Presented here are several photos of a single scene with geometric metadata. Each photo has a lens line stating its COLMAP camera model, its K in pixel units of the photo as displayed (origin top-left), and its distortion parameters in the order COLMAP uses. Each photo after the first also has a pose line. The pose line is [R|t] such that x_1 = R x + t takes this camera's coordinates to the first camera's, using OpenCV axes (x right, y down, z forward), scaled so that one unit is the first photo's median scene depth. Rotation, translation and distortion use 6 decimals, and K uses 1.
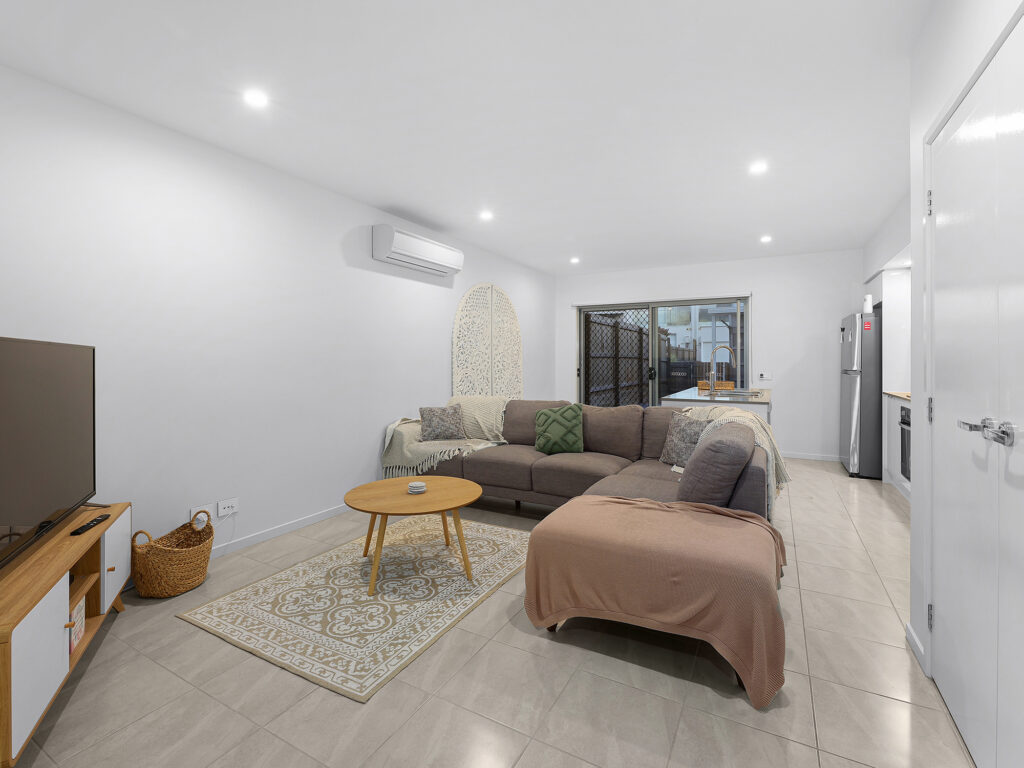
lens RADIAL K [[471.2, 0, 511.2], [0, 471.2, 364.4], [0, 0, 1]] dist [0.000090, 0.000023]
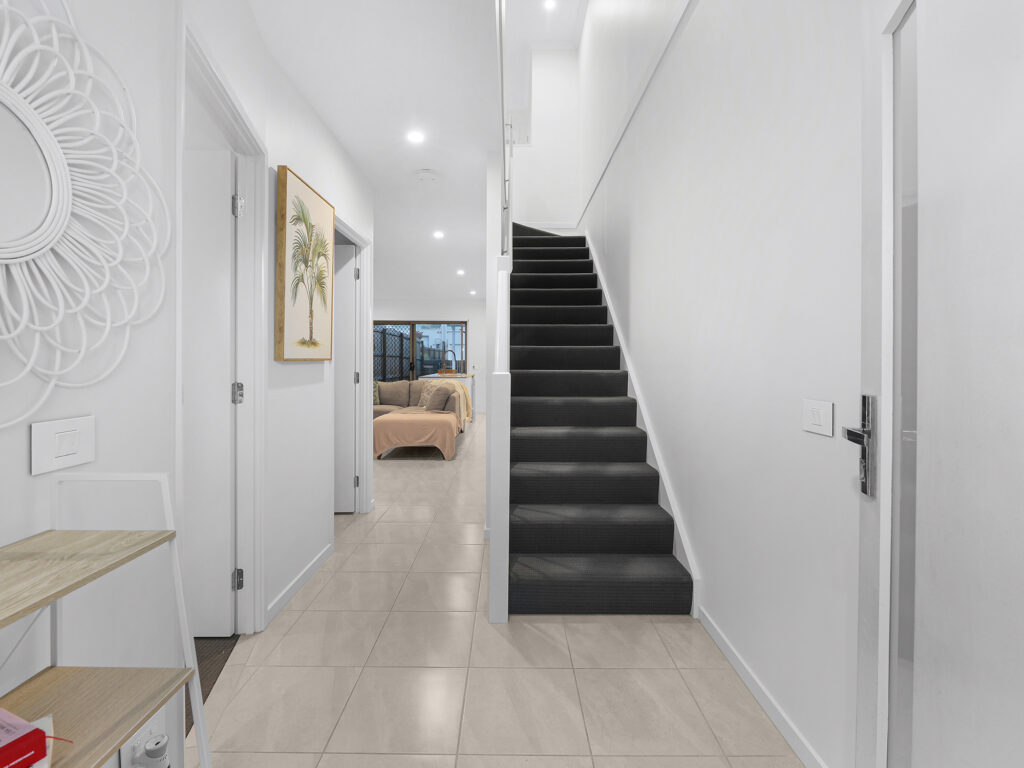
lens RADIAL K [[471.2, 0, 511.2], [0, 471.2, 364.4], [0, 0, 1]] dist [0.000090, 0.000023]
pose [[0.873199, 0.002780, 0.487356, -0.113443], [-0.003795, 0.999992, 0.001096, 0.006600], [-0.487350, -0.002807, 0.873202, -0.339619]]
